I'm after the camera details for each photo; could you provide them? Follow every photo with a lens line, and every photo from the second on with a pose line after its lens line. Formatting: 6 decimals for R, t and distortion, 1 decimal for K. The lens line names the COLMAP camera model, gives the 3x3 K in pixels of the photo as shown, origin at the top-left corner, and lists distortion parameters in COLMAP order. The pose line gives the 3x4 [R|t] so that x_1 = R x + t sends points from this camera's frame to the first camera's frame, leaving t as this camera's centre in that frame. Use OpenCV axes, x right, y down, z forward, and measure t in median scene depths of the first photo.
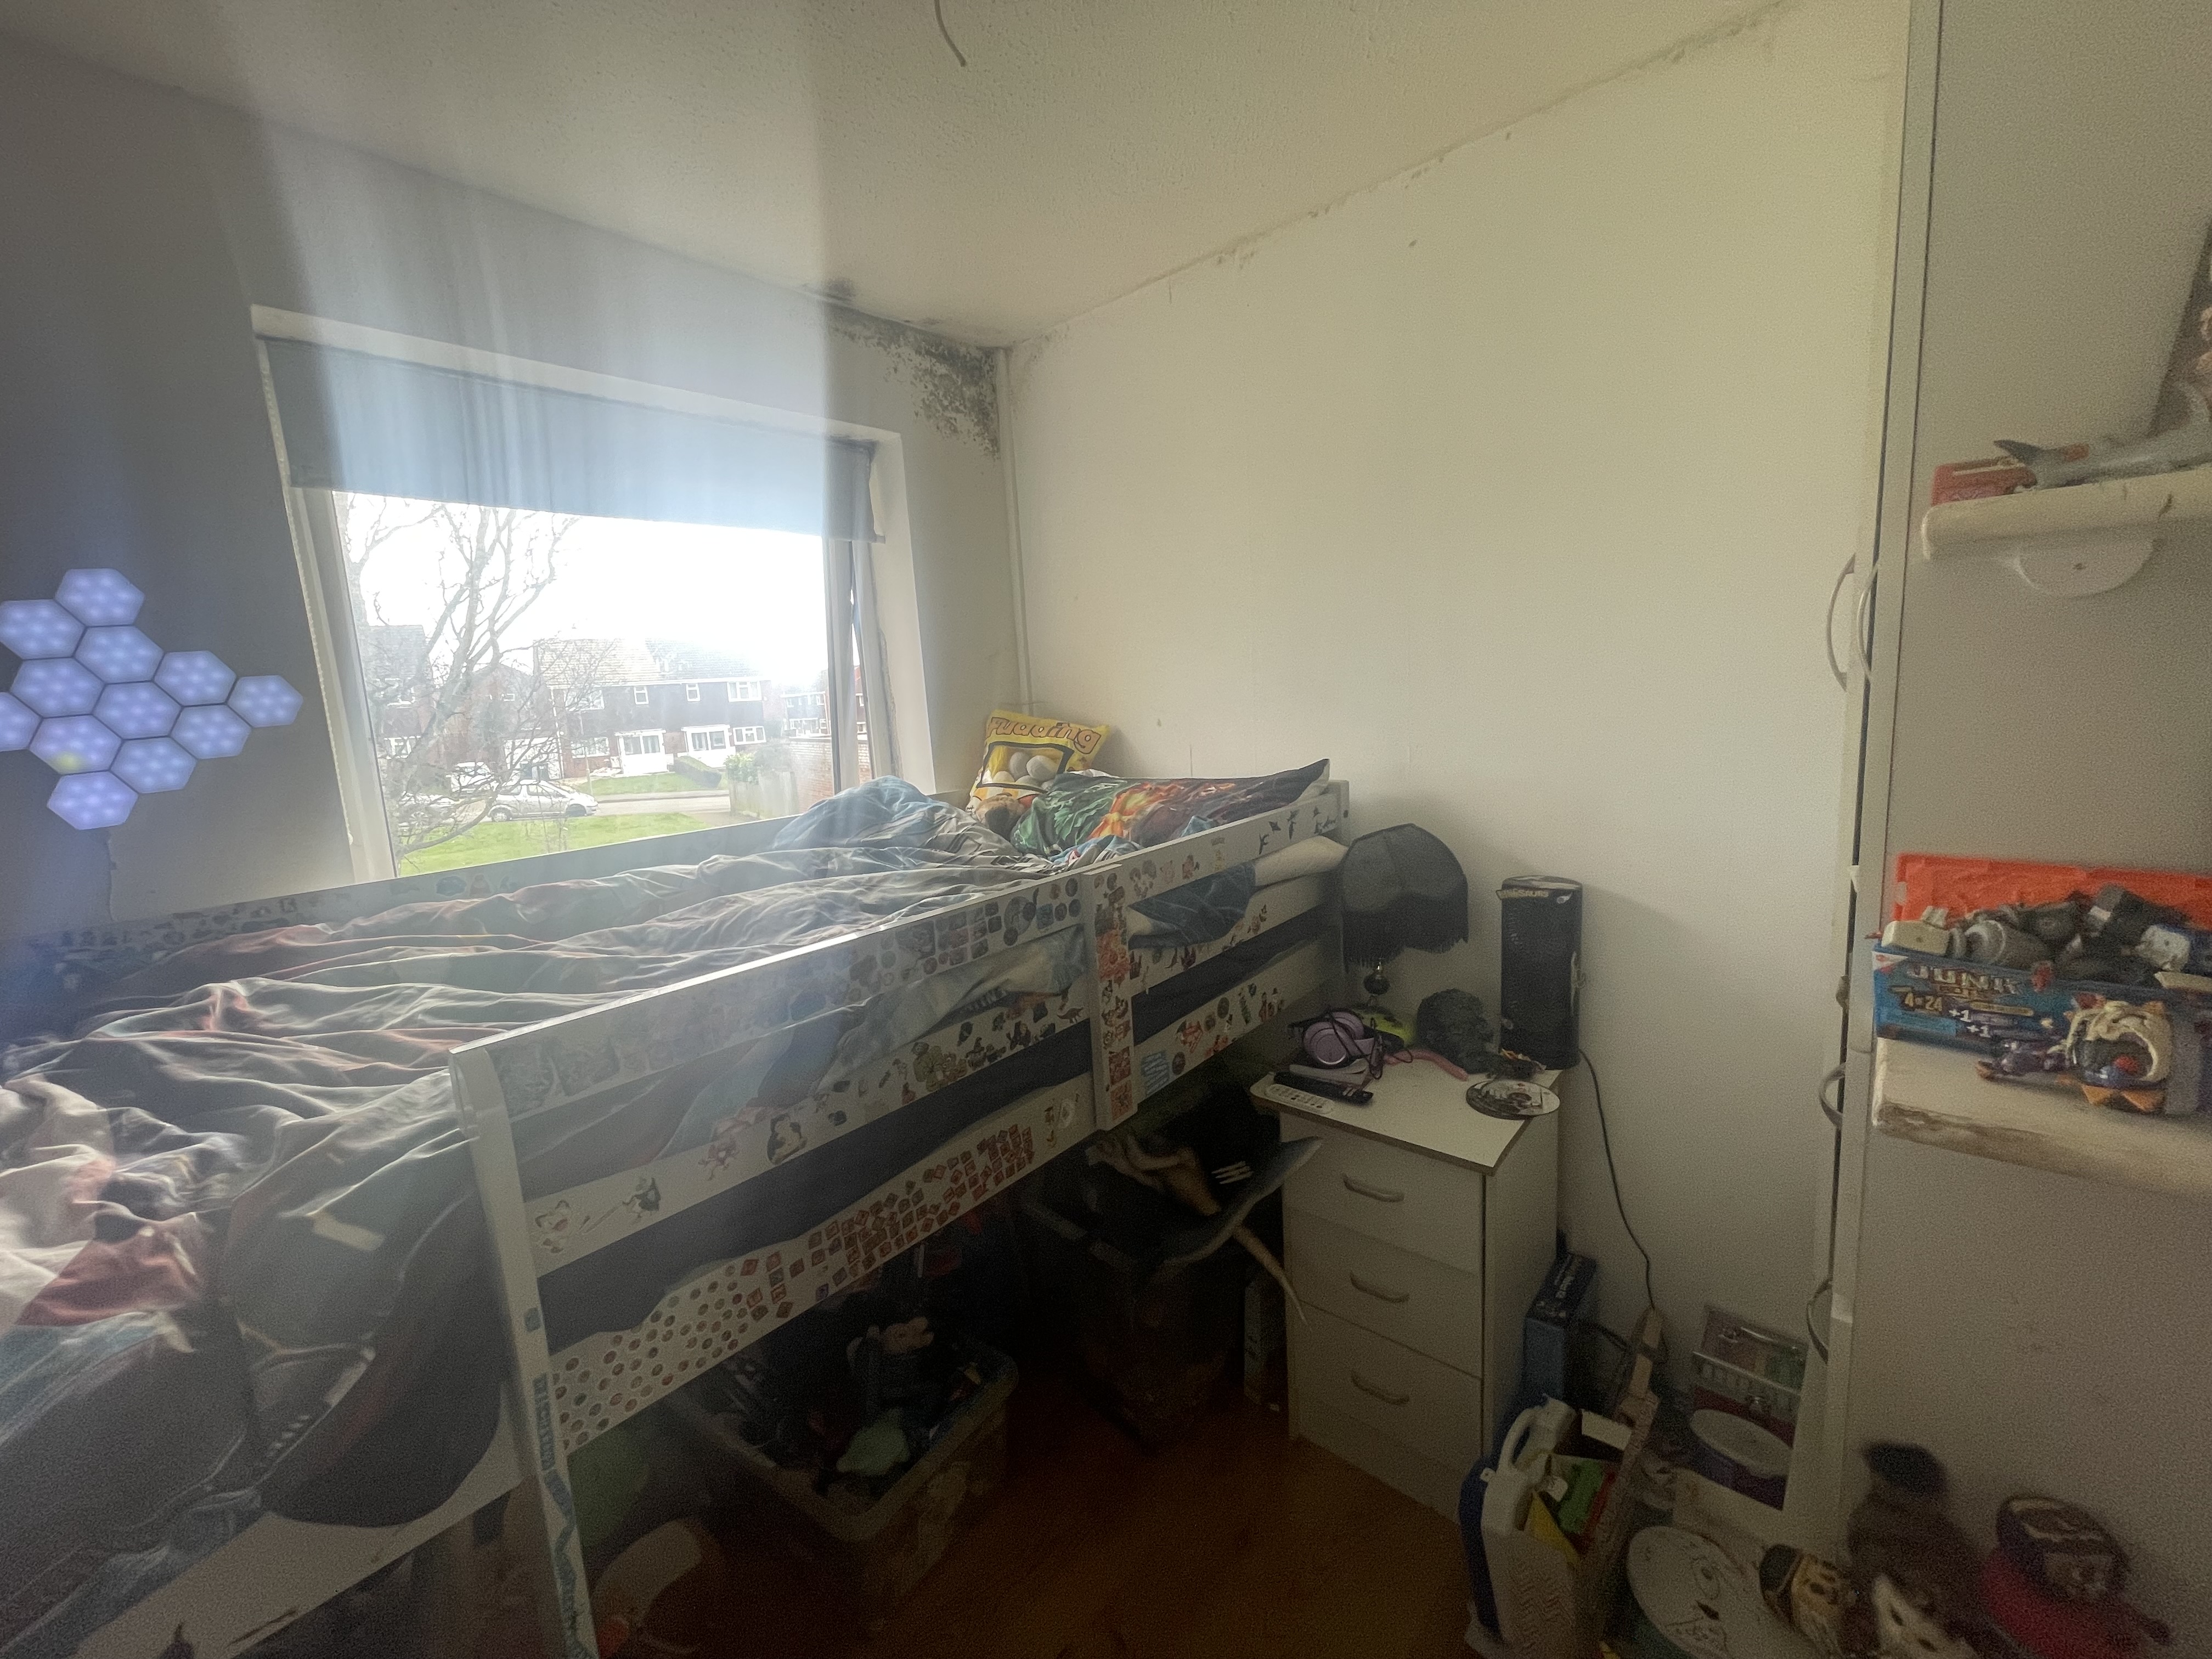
lens RADIAL K [[886.1, 0, 1100.7], [0, 886.1, 824.7], [0, 0, 1]] dist [-0.002960, 0.000069]
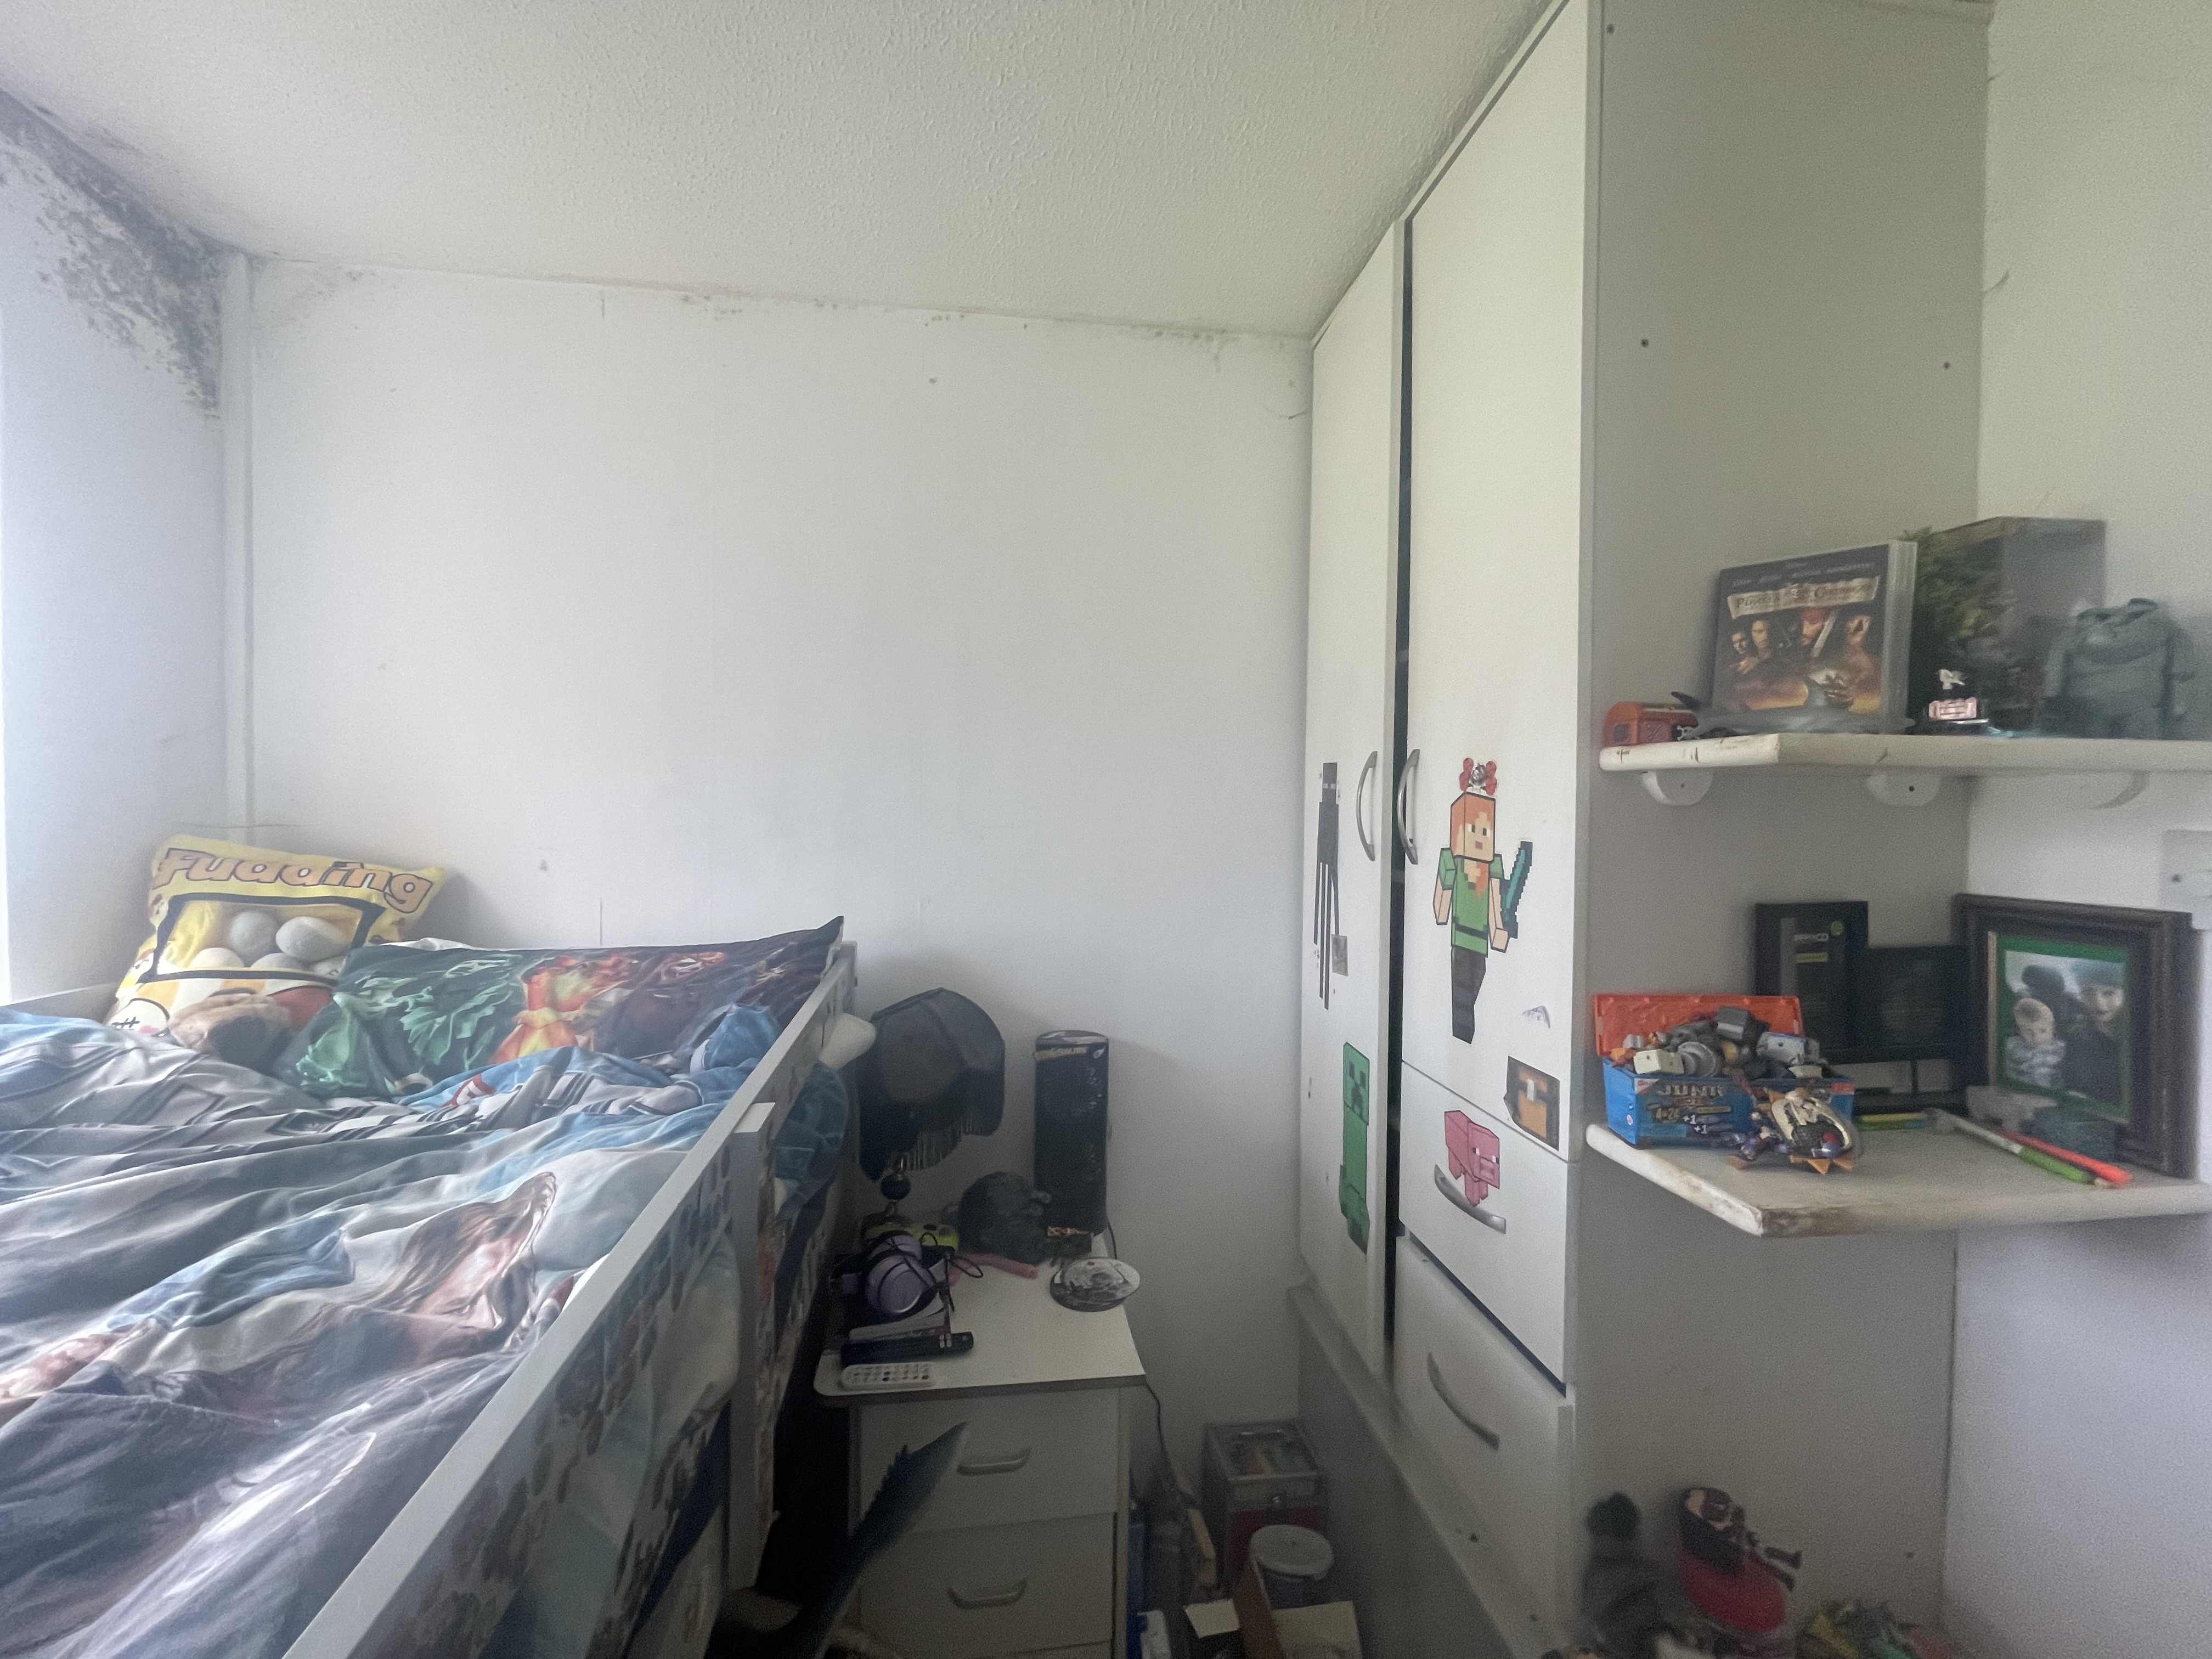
lens RADIAL K [[886.1, 0, 1105.3], [0, 886.1, 822.5], [0, 0, 1]] dist [-0.002960, 0.000069]
pose [[0.653669, 0.056944, 0.754635, -0.202506], [0.065834, 0.989106, -0.131663, -0.034578], [-0.753912, 0.135745, 0.642799, 0.265137]]
